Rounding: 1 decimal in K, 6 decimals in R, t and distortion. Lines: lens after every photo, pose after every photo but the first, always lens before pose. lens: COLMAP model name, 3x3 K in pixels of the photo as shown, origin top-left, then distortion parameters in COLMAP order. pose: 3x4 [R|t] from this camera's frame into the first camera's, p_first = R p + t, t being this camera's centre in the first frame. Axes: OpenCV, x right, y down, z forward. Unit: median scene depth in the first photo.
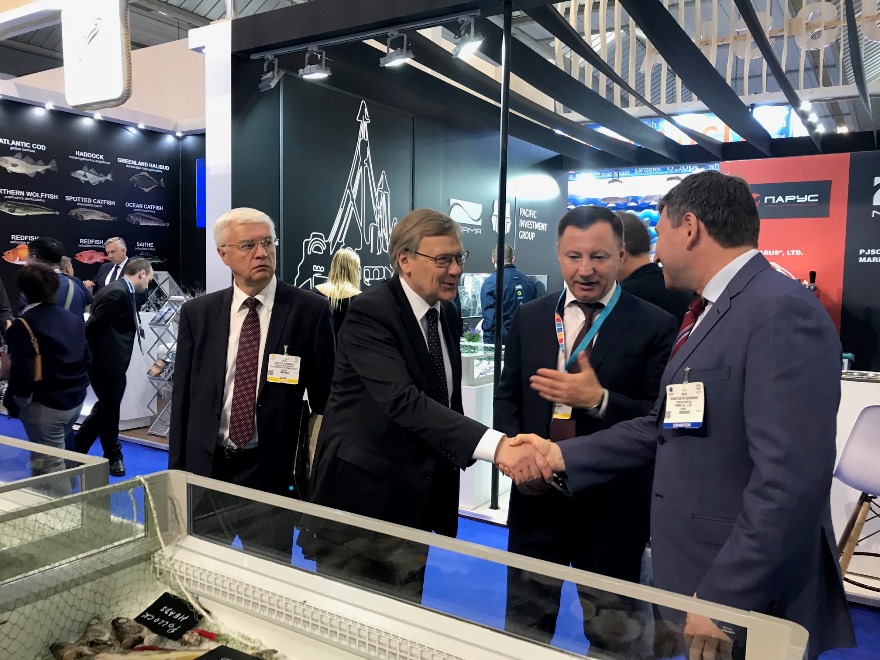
lens RADIAL K [[726.3, 0, 440.0], [0, 726.3, 330.0], [0, 0, 1]] dist [-0.004980, -0.001381]
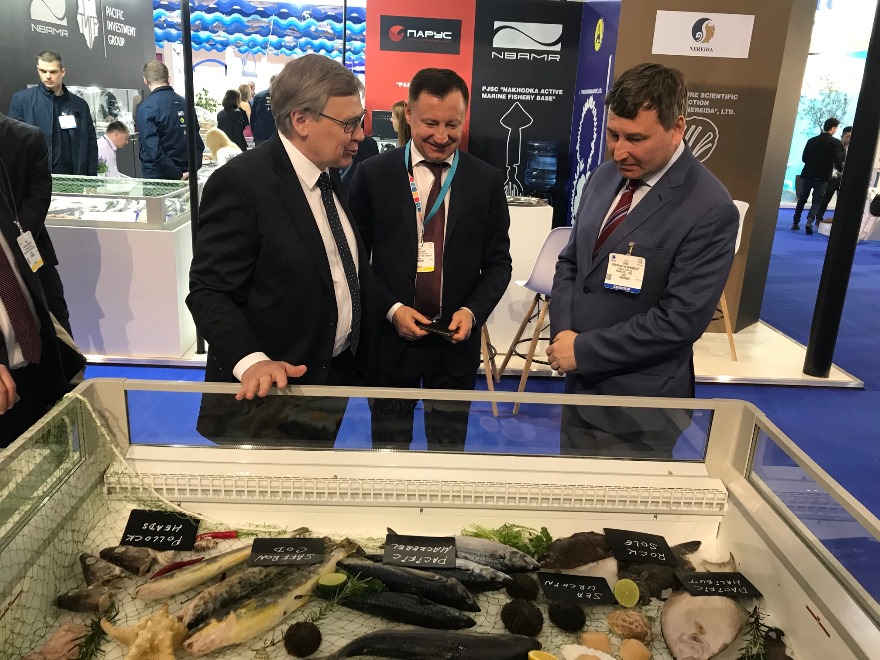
lens RADIAL K [[726.3, 0, 440.0], [0, 726.3, 330.0], [0, 0, 1]] dist [-0.004980, -0.001381]
pose [[0.820588, -0.146979, 0.552298, -0.421658], [0.001673, 0.966979, 0.254849, -0.071111], [-0.571518, -0.208203, 0.793737, 0.079503]]
